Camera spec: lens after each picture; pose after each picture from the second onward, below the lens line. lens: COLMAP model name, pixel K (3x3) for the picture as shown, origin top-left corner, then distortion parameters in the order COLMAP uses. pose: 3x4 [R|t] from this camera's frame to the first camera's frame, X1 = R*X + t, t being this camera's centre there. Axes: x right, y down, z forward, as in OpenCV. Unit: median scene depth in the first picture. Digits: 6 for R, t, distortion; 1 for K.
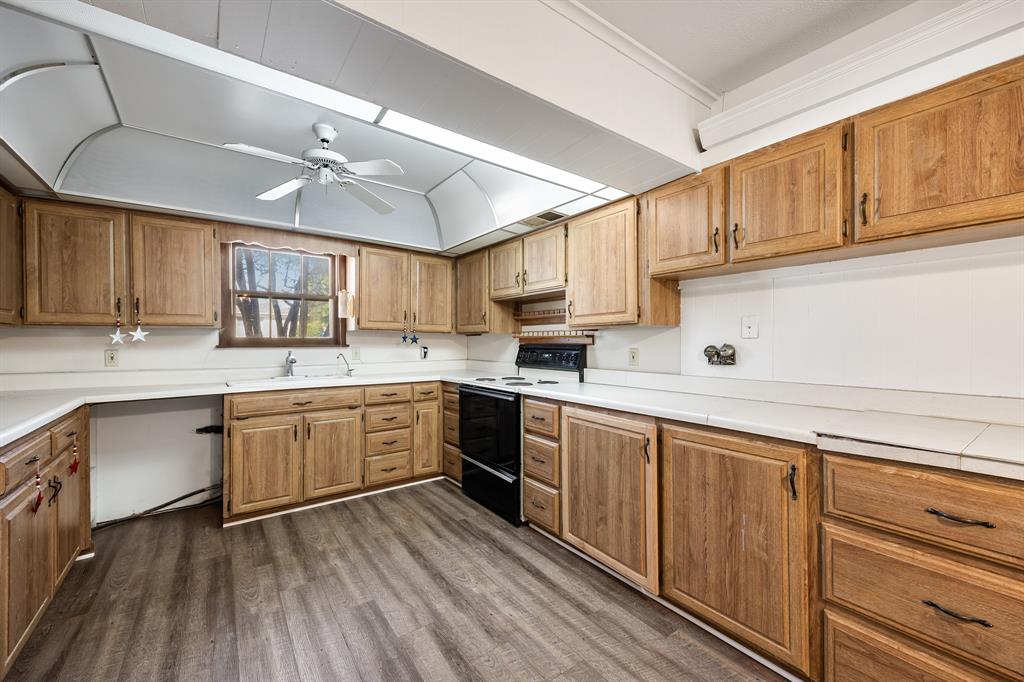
lens RADIAL K [[414.1, 0, 512.0], [0, 414.1, 341.0], [0, 0, 1]] dist [0.009949, 0.000030]
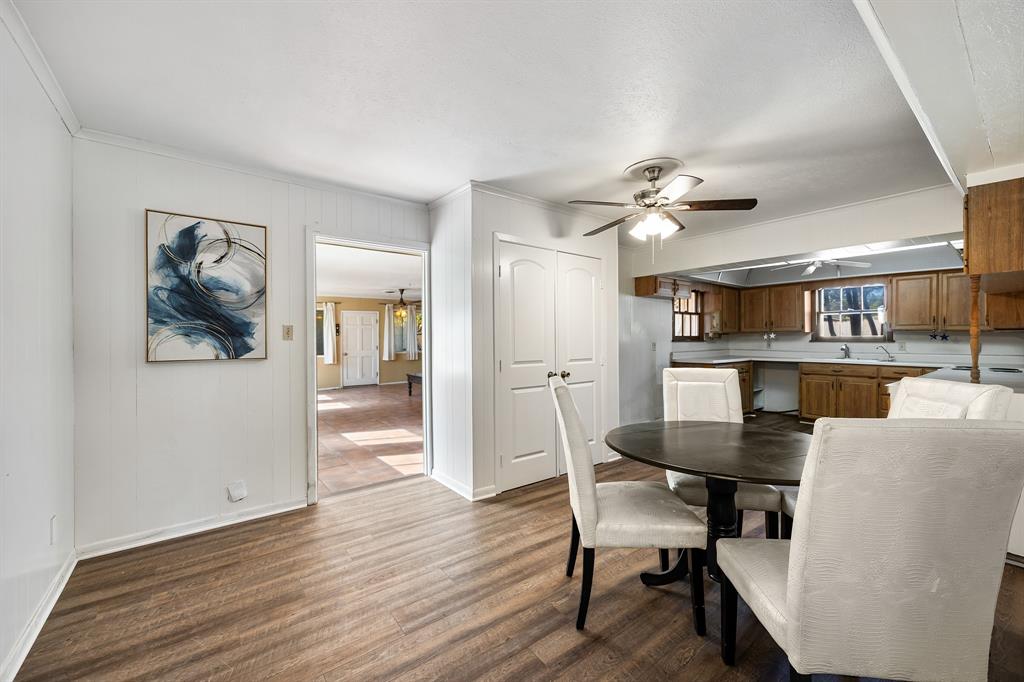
lens RADIAL K [[404.6, 0, 512.0], [0, 404.6, 341.0], [0, 0, 1]] dist [-0.001233, -0.000051]
pose [[0.020642, 0.007408, -0.999759, 1.615749], [0.001714, 0.999971, 0.007445, -0.005418], [0.999785, -0.001867, 0.020629, -0.649533]]
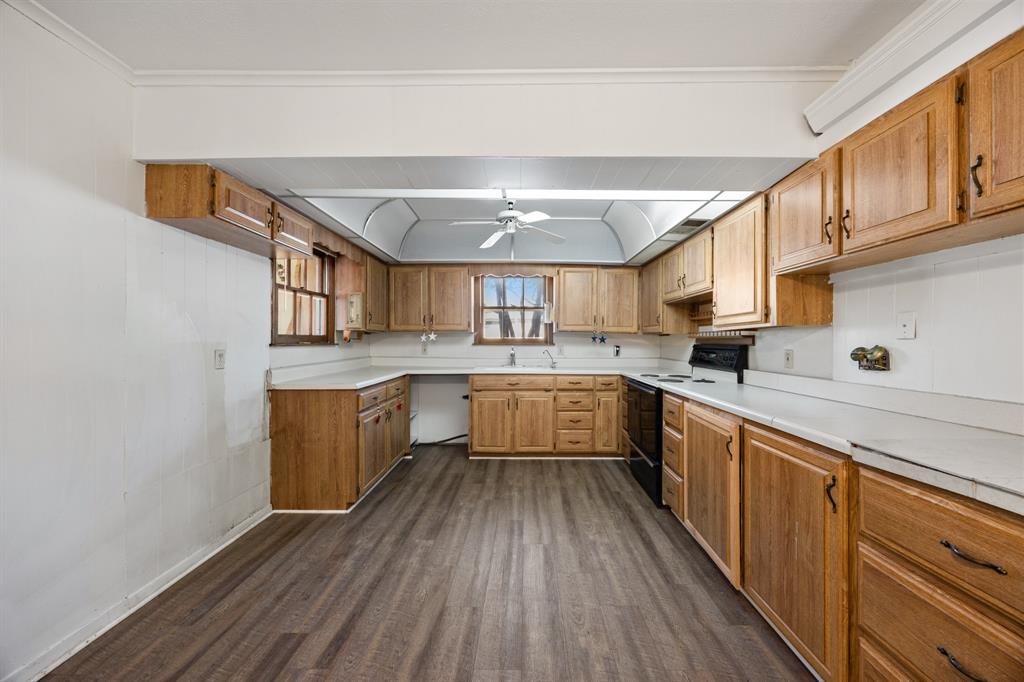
lens RADIAL K [[392.9, 0, 515.7], [0, 392.9, 340.8], [0, 0, 1]] dist [-0.001358, 0.000152]
pose [[0.793423, 0.004036, -0.608657, 0.396238], [-0.003583, 0.999992, 0.001959, -0.001500], [0.608660, 0.000626, 0.793431, -0.079578]]
